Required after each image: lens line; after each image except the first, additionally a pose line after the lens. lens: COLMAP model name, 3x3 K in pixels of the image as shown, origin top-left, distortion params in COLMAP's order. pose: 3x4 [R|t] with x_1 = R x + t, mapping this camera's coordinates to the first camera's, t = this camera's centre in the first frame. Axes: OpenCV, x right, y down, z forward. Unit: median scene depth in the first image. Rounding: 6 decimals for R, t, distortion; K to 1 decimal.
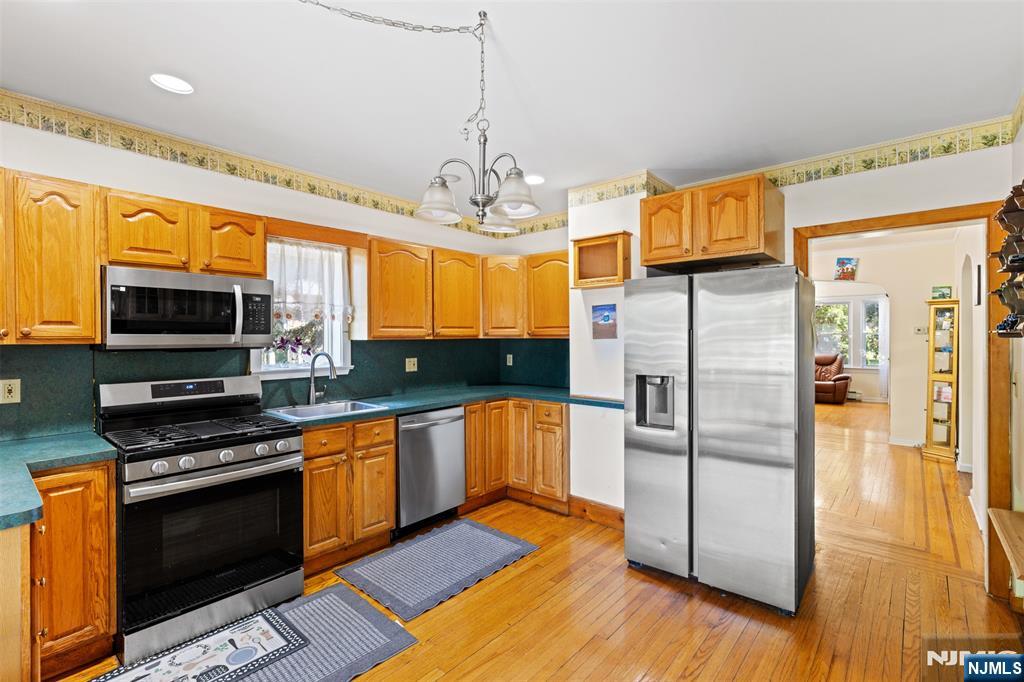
lens RADIAL K [[455.6, 0, 508.9], [0, 455.6, 340.1], [0, 0, 1]] dist [0.001881, 0.000011]
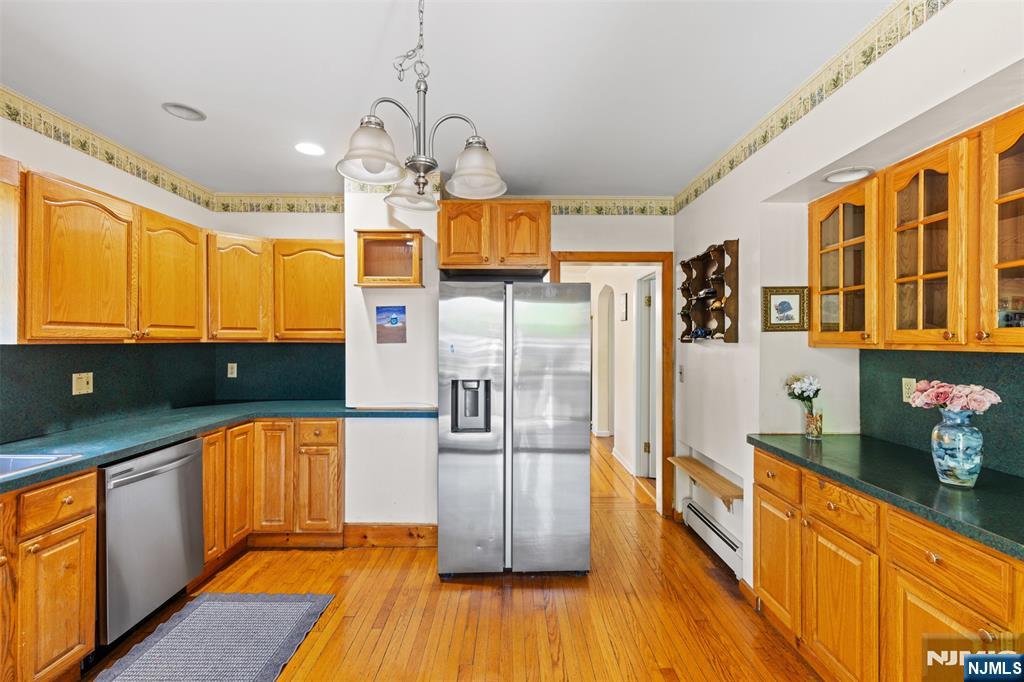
lens RADIAL K [[455.6, 0, 508.3], [0, 455.6, 340.8], [0, 0, 1]] dist [0.001881, 0.000011]
pose [[0.753746, 0.005136, 0.657146, -0.228135], [0.001124, 0.999958, -0.009104, 0.001087], [-0.657165, 0.007601, 0.753708, 0.158691]]
